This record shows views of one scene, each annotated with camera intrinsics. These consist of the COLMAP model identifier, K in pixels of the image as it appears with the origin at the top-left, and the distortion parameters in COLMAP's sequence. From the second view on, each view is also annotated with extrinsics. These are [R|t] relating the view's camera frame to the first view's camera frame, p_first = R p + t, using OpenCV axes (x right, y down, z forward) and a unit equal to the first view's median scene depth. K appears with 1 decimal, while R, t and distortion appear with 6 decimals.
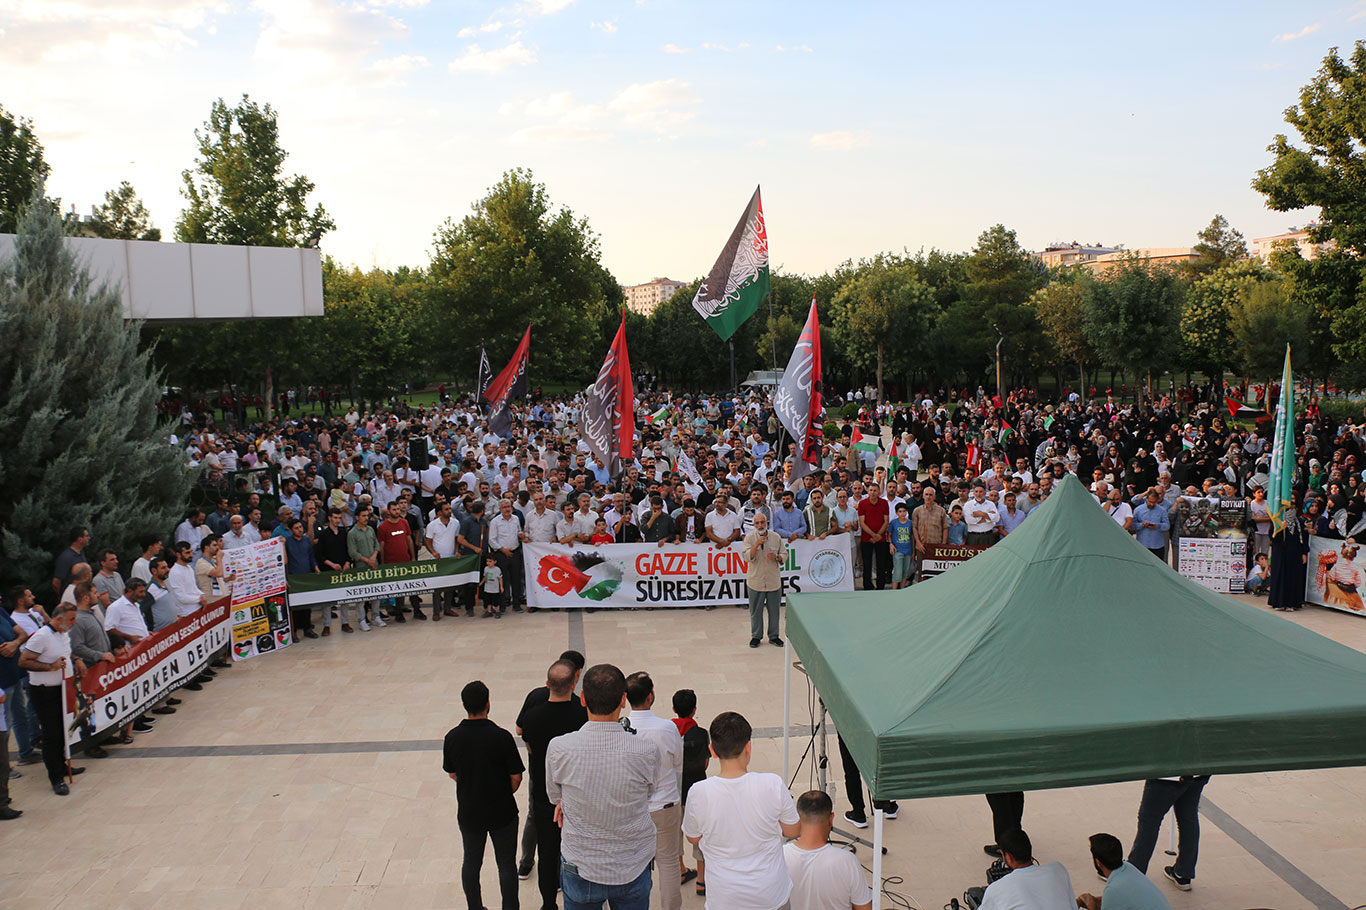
lens RADIAL K [[1145.9, 0, 683.0], [0, 1145.9, 455.0], [0, 0, 1]] dist [-0.210252, 0.201116]
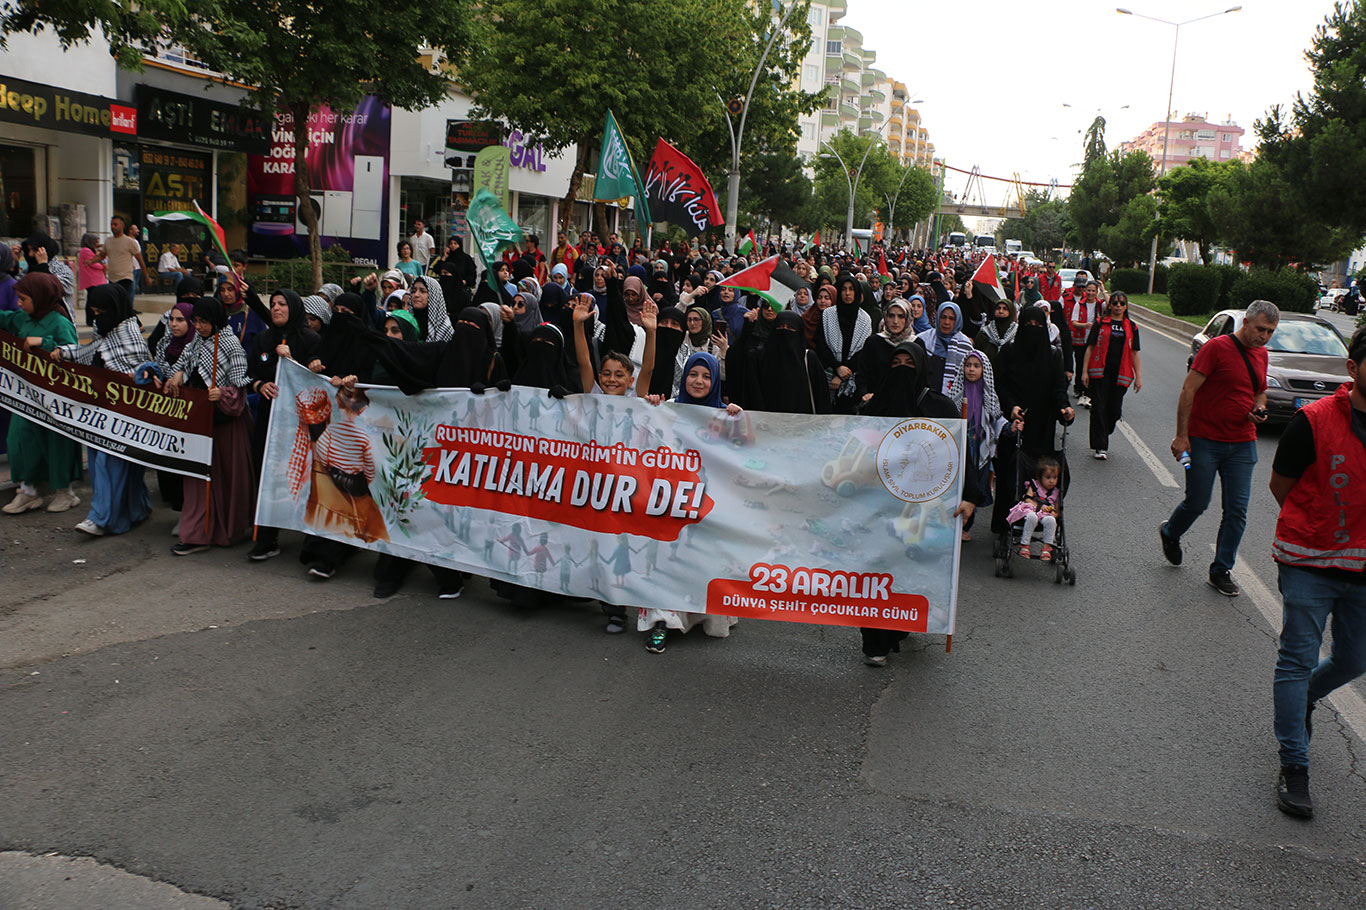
lens RADIAL K [[1145.9, 0, 683.0], [0, 1145.9, 455.0], [0, 0, 1]] dist [-0.210252, 0.201116]
pose [[0.992214, 0.045057, 0.116108, 0.228769], [-0.051318, 0.997353, 0.051507, 0.028521], [-0.113480, -0.057064, 0.991900, 0.198984]]
